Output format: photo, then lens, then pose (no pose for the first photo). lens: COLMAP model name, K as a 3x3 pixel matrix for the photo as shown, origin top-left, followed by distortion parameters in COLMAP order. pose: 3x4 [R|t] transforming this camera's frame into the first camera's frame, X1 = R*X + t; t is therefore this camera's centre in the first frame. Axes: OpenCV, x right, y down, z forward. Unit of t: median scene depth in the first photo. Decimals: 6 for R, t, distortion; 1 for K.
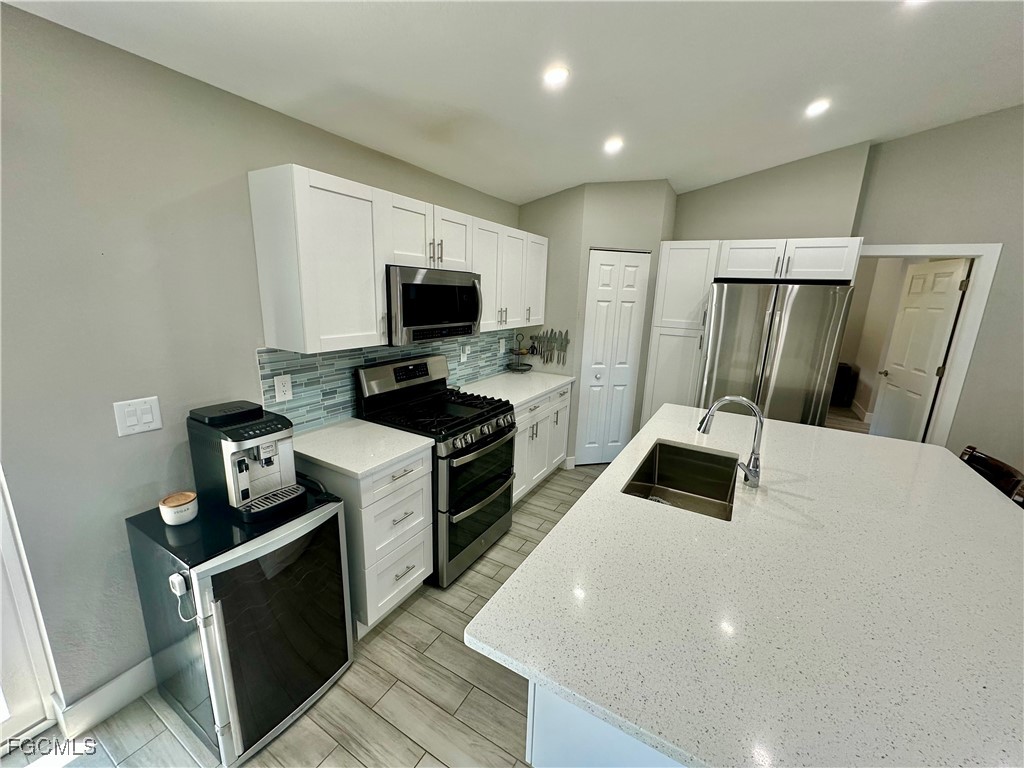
lens RADIAL K [[407.5, 0, 512.4], [0, 407.5, 384.8], [0, 0, 1]] dist [-0.002969, 0.000471]
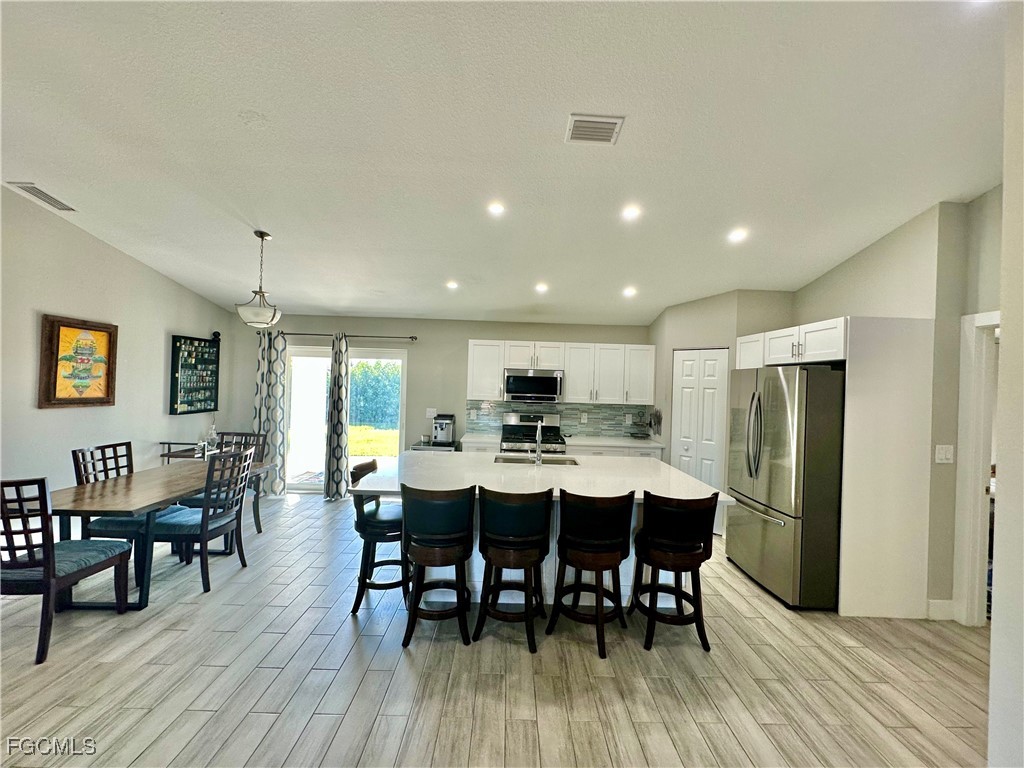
lens RADIAL K [[407.5, 0, 512.6], [0, 407.5, 383.0], [0, 0, 1]] dist [-0.002969, 0.000471]
pose [[0.508009, -0.020270, -0.861113, 1.441577], [-0.208868, 0.966986, -0.145983, 0.111529], [0.835644, 0.254020, 0.487004, -0.114096]]
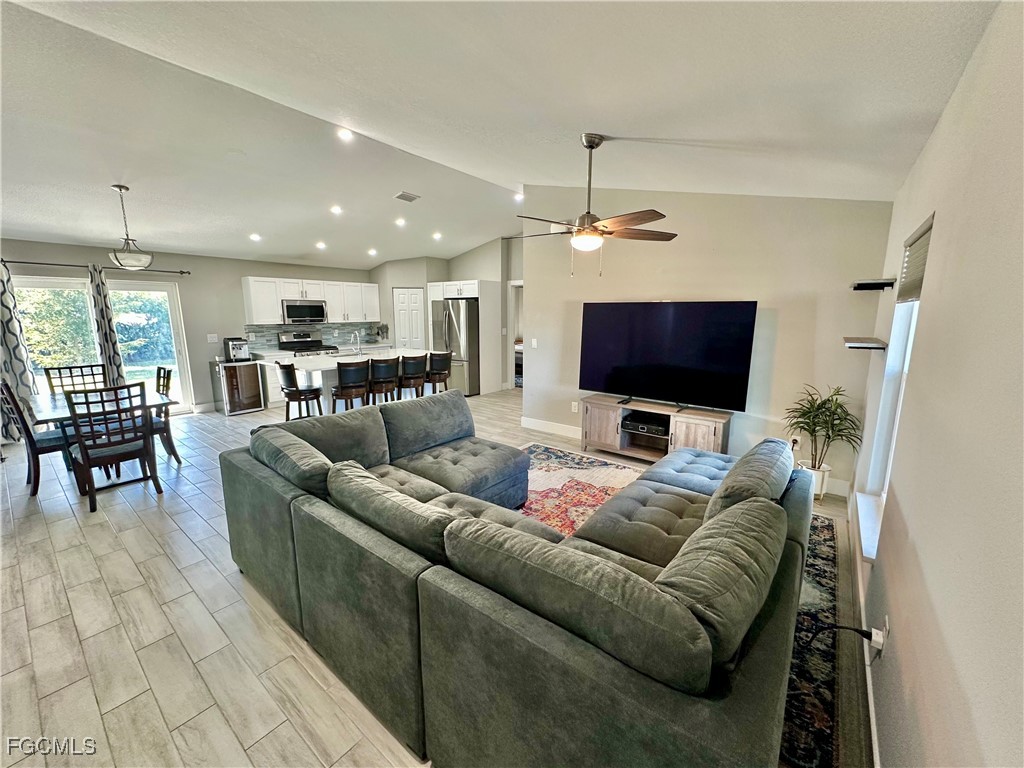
lens RADIAL K [[407.5, 0, 512.5], [0, 407.5, 382.8], [0, 0, 1]] dist [-0.002969, 0.000471]
pose [[0.989672, -0.009039, -0.143066, 1.581744], [0.000694, 0.998300, -0.058272, 0.452684], [0.143349, 0.057571, 0.987996, -1.546751]]
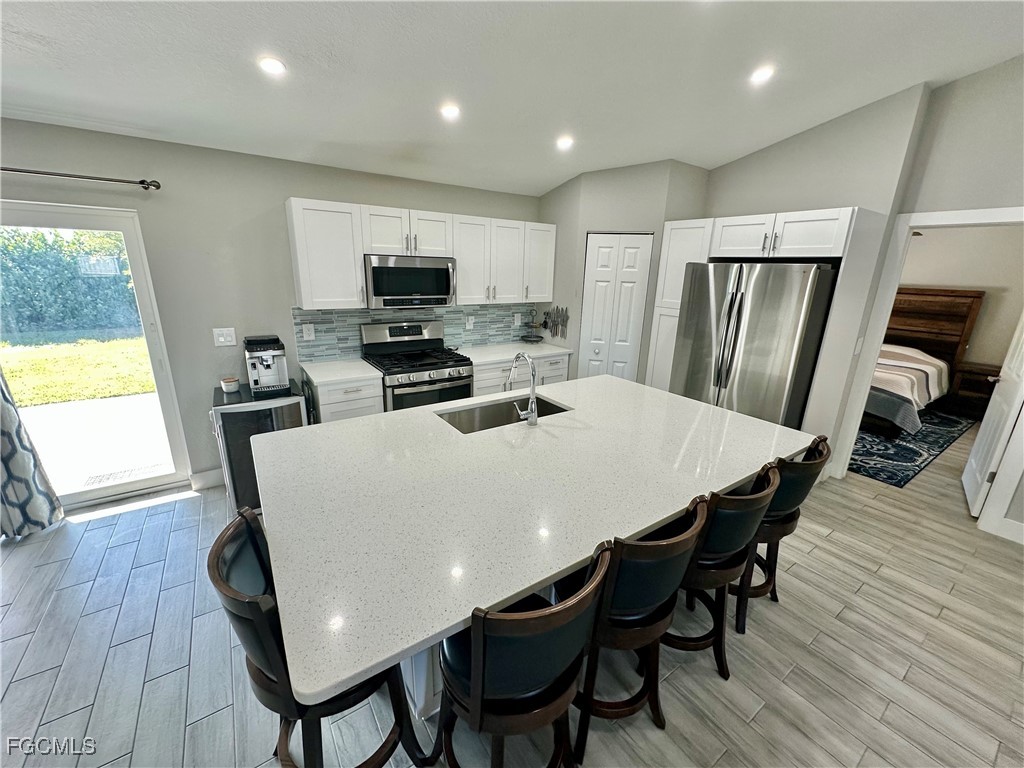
lens RADIAL K [[407.5, 0, 512.5], [0, 407.5, 383.1], [0, 0, 1]] dist [-0.002969, 0.000471]
pose [[0.903576, 0.107196, -0.414801, 0.669787], [-0.093248, 0.994188, 0.053799, 0.036779], [0.418157, -0.009932, 0.908320, -0.112810]]
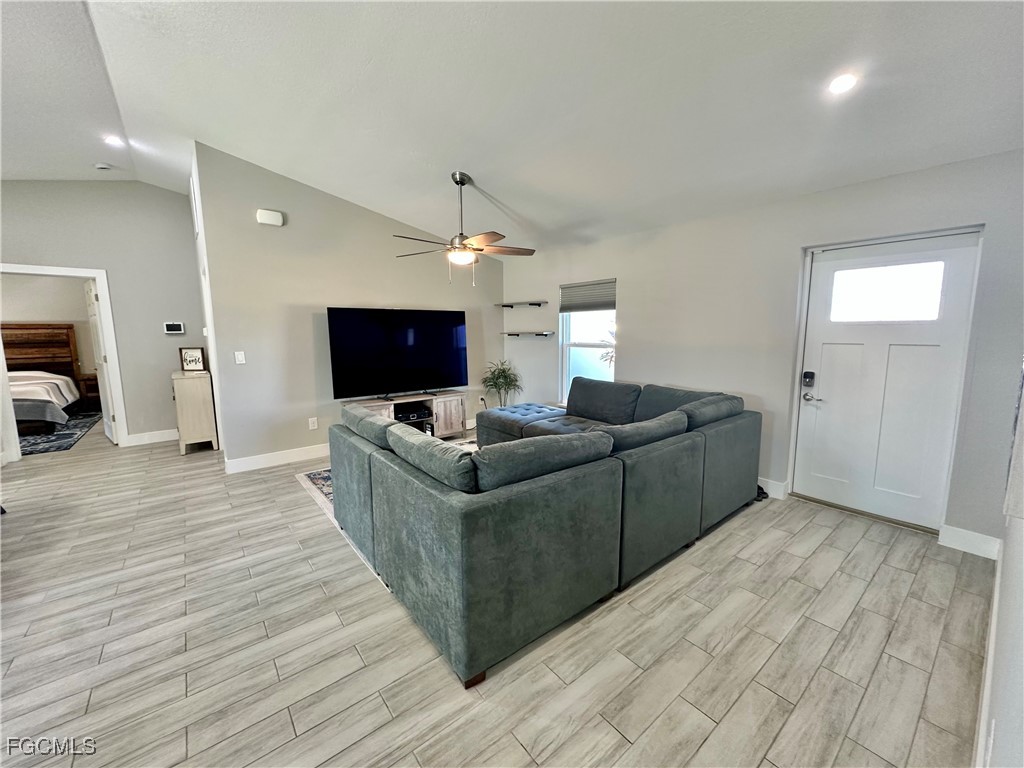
lens RADIAL K [[407.5, 0, 513.6], [0, 407.5, 383.2], [0, 0, 1]] dist [-0.002969, 0.000471]
pose [[0.359949, -0.158441, 0.919420, 0.351775], [0.231653, 0.969791, 0.076430, 0.356287], [-0.903755, 0.185476, 0.385779, -1.057166]]
